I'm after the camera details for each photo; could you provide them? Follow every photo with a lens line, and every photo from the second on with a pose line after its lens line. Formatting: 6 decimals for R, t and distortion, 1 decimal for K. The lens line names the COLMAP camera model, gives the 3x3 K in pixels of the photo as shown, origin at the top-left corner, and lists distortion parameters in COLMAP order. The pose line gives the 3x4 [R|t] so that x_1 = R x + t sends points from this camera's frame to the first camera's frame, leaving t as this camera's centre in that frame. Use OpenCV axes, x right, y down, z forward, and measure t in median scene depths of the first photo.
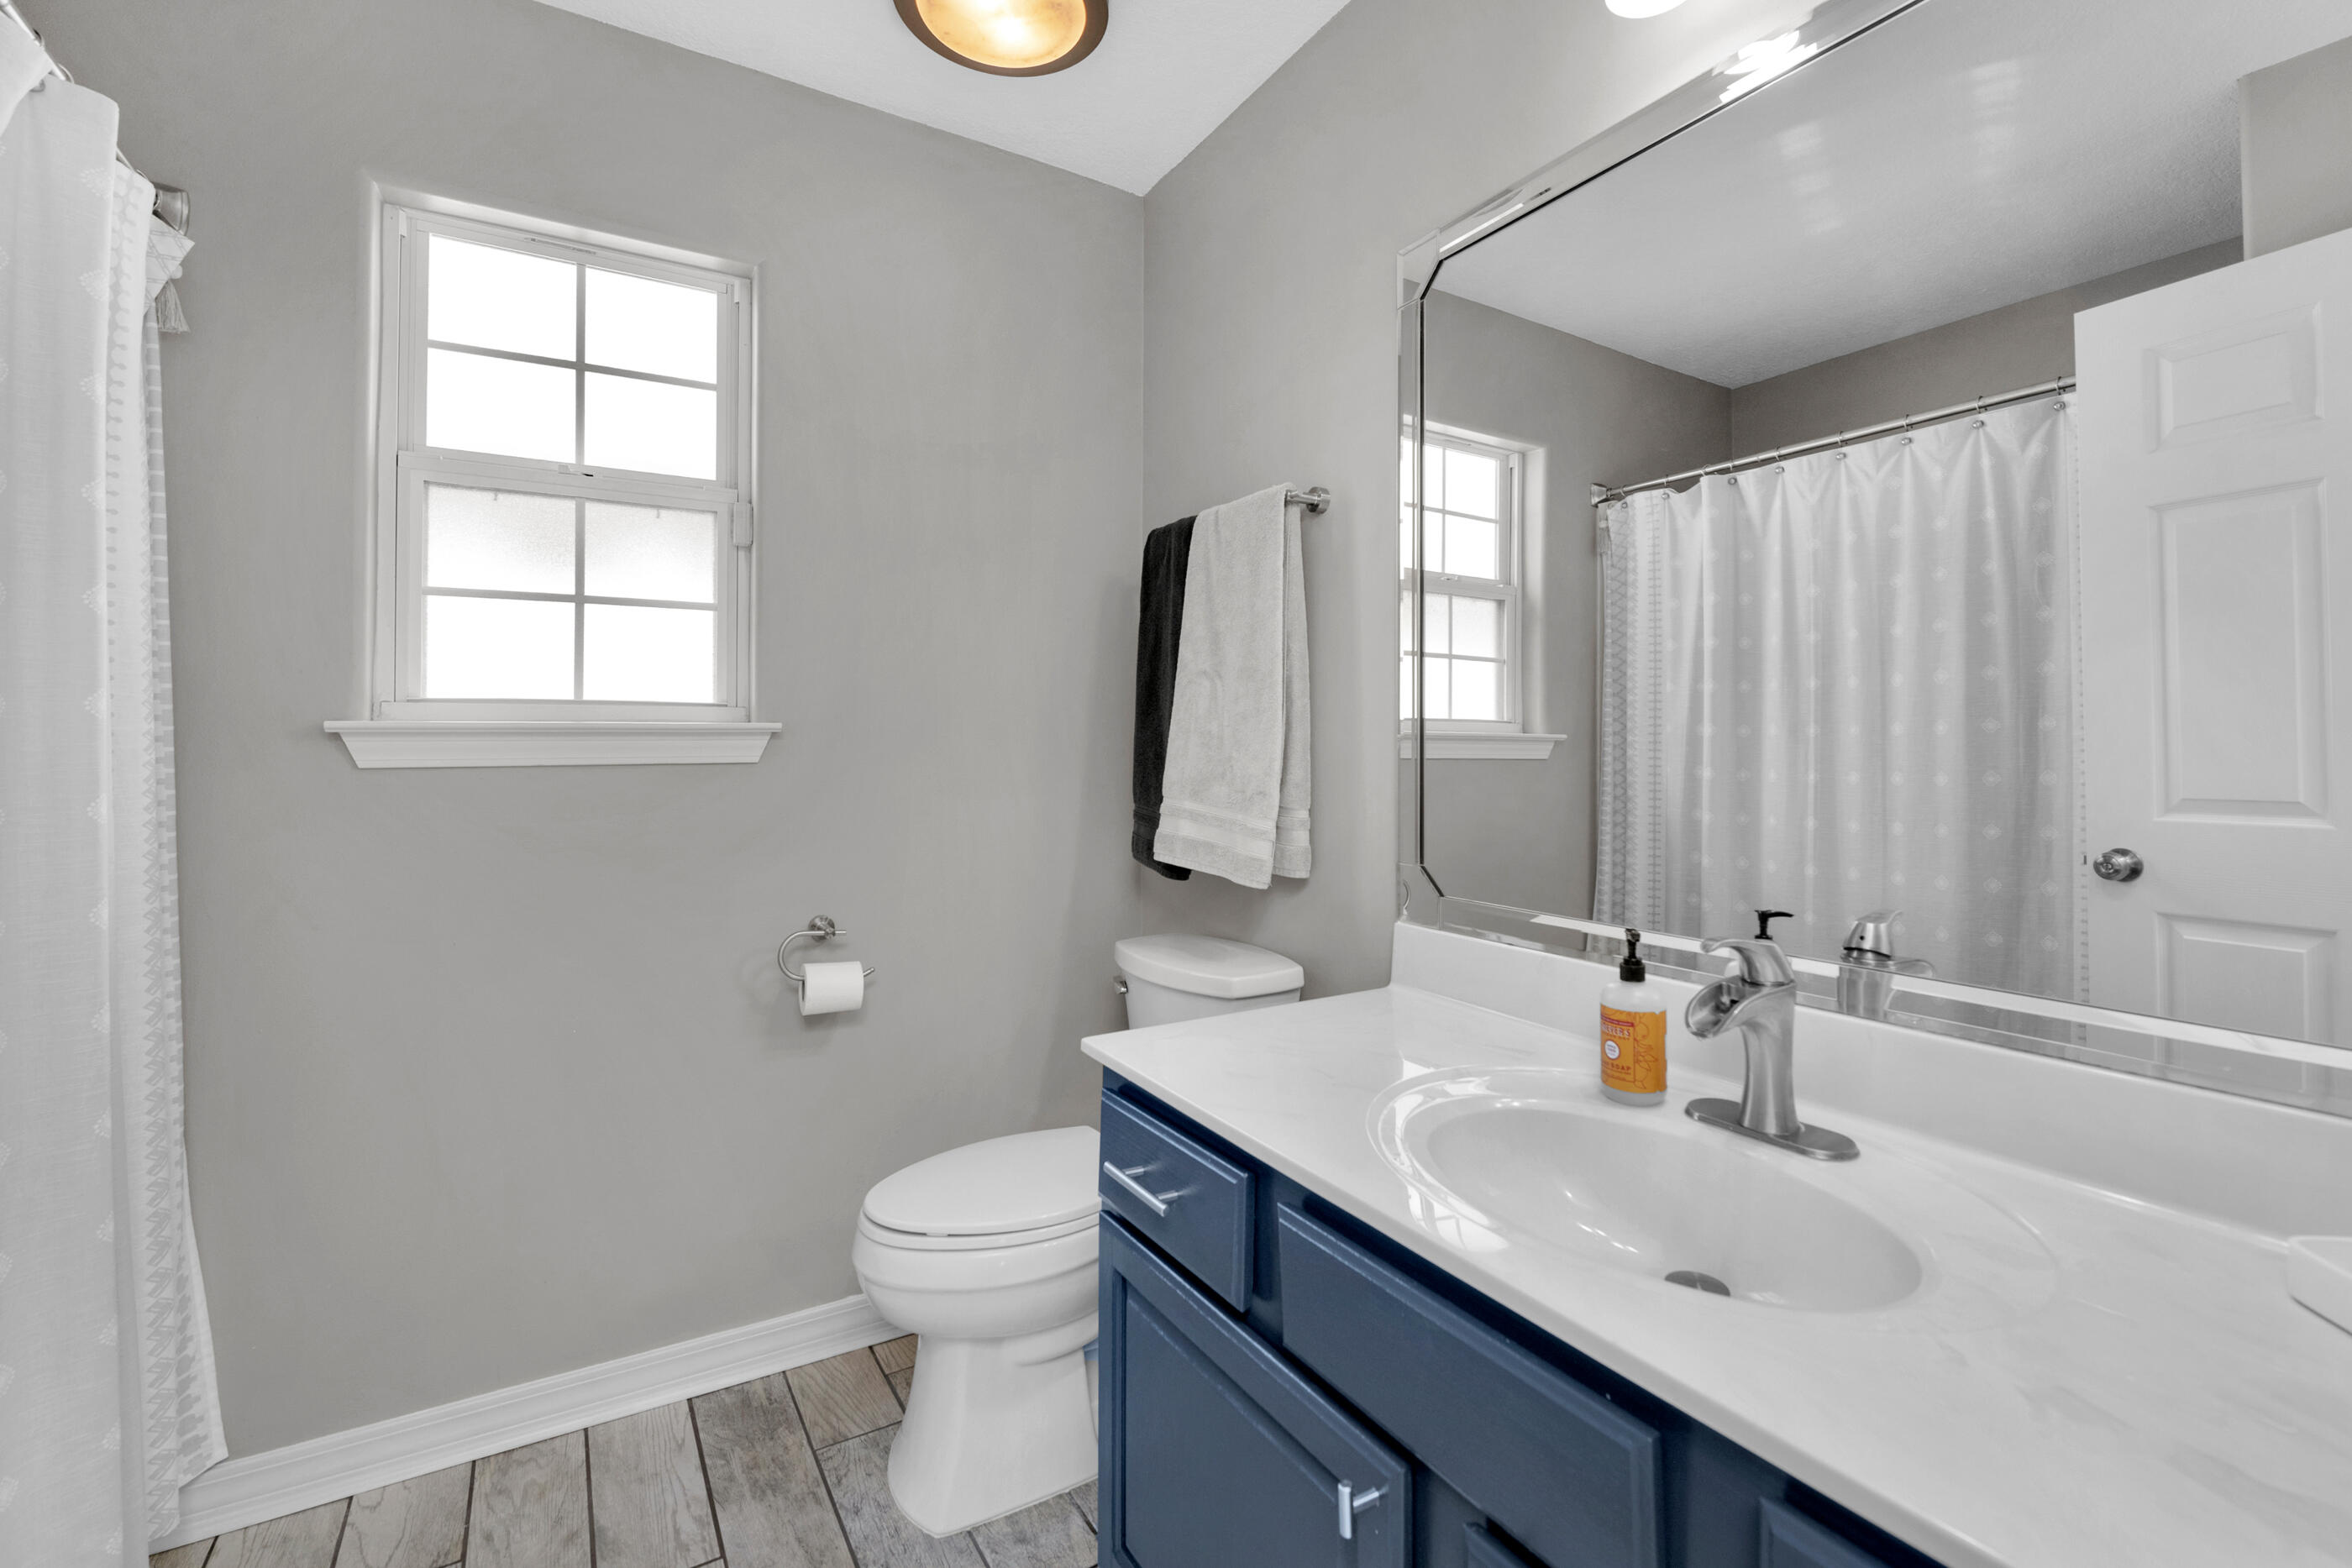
lens RADIAL K [[1045.9, 0, 1177.6], [0, 1045.9, 756.2], [0, 0, 1]] dist [0.021805, -0.006975]
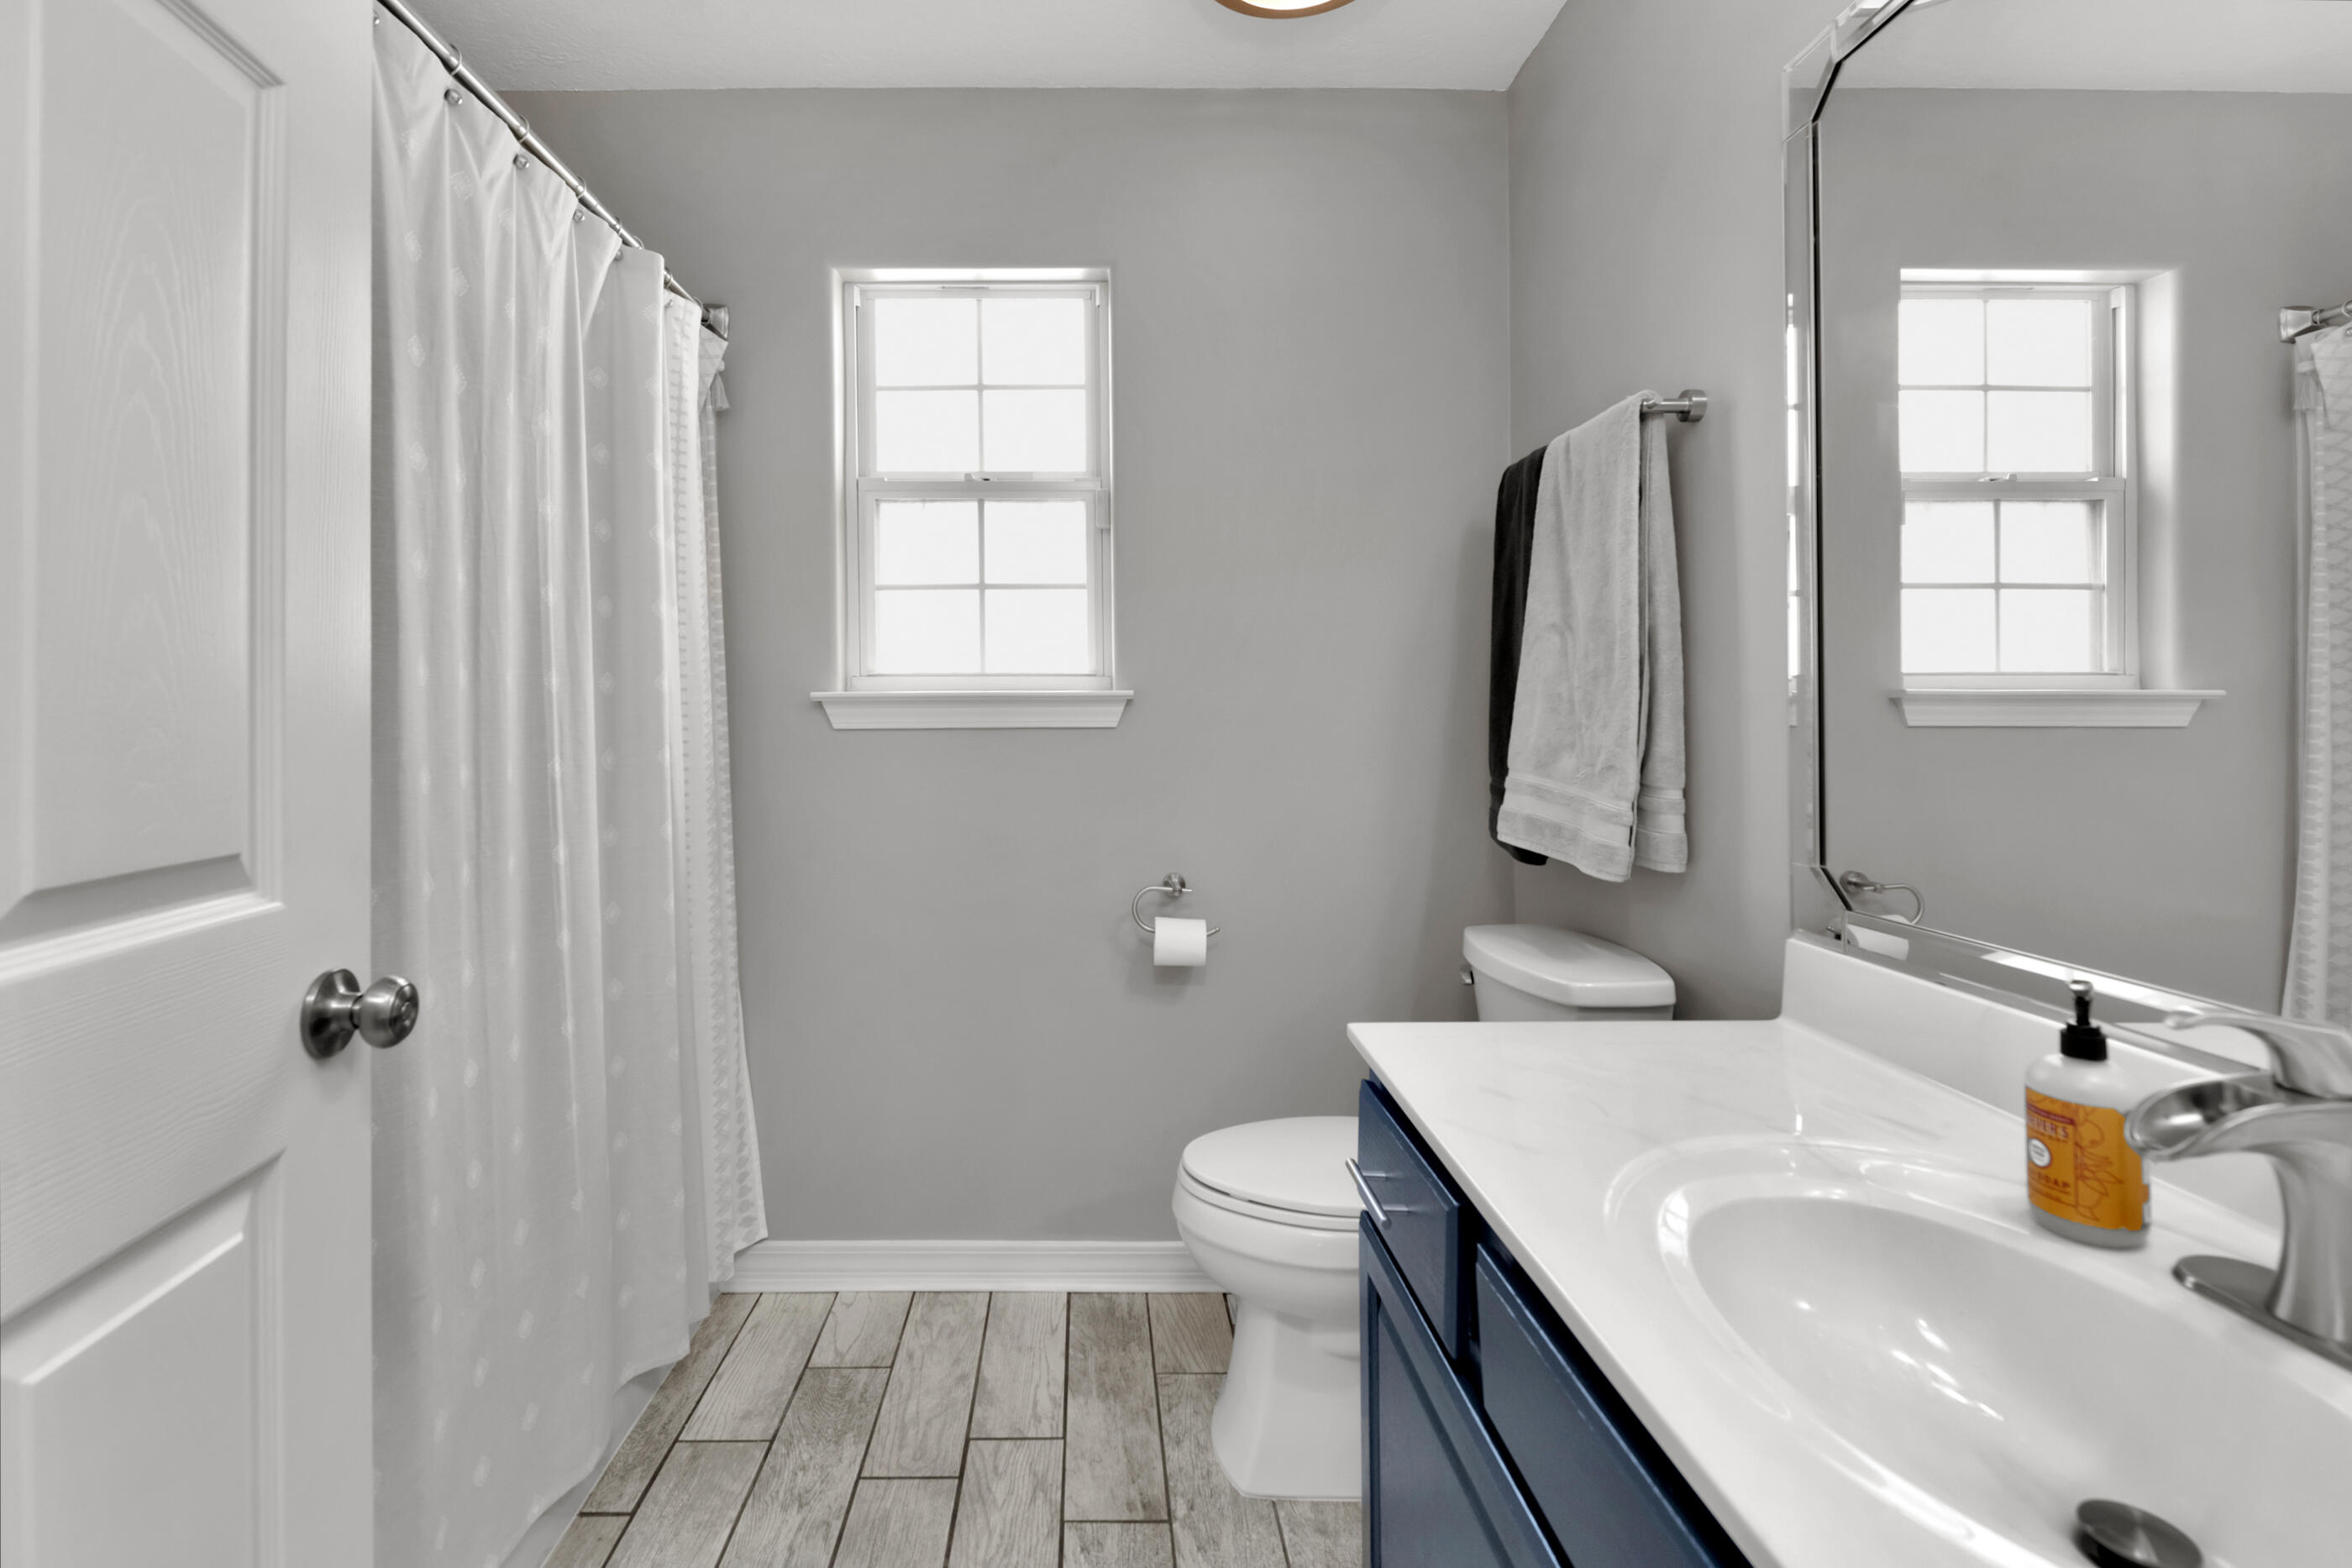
lens RADIAL K [[1090.0, 0, 1175.5], [0, 1090.0, 731.9], [0, 0, 1]] dist [0.002921, 0.012750]
pose [[0.857011, 0.009585, -0.515209, 0.240476], [-0.003333, 0.999909, 0.013059, -0.003280], [0.515288, -0.009475, 0.856965, 0.074694]]
